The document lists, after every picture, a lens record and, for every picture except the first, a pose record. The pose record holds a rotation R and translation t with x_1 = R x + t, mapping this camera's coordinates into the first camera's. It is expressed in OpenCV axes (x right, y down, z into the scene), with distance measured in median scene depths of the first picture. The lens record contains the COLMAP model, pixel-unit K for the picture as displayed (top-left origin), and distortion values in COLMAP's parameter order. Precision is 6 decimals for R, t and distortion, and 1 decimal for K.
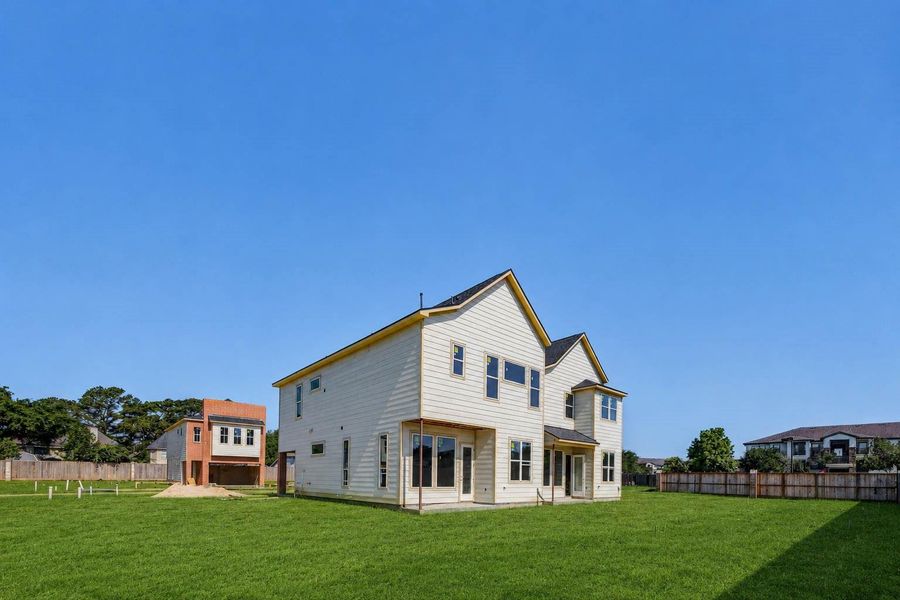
lens RADIAL K [[370.8, 0, 450.0], [0, 370.8, 300.0], [0, 0, 1]] dist [0.021507, 0.000066]
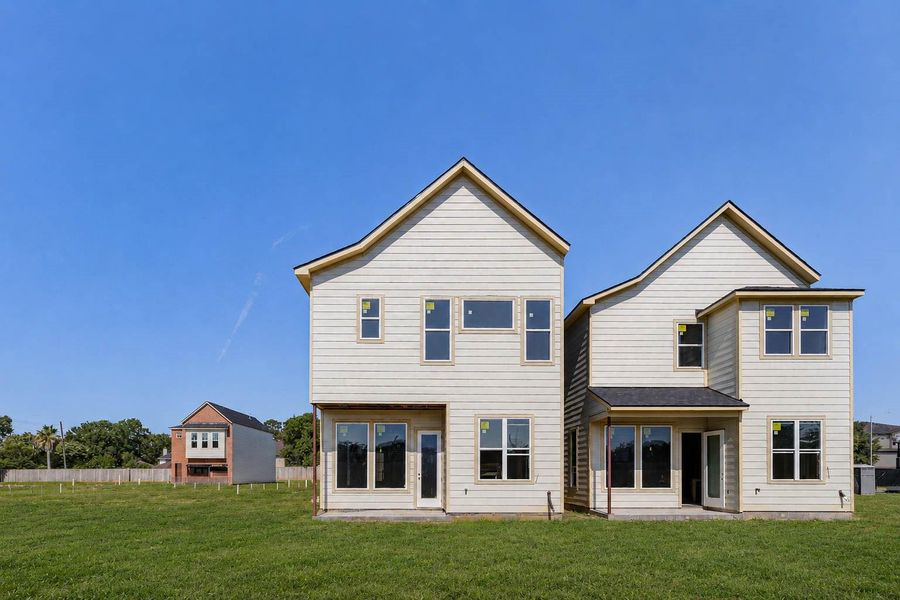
lens RADIAL K [[396.1, 0, 450.2], [0, 396.1, 331.1], [0, 0, 1]] dist [0.000995, 0.000244]
pose [[0.735761, -0.241667, -0.632655, 0.566780], [0.298896, 0.954137, -0.016861, 0.226195], [0.607715, -0.176692, 0.774250, 0.464979]]
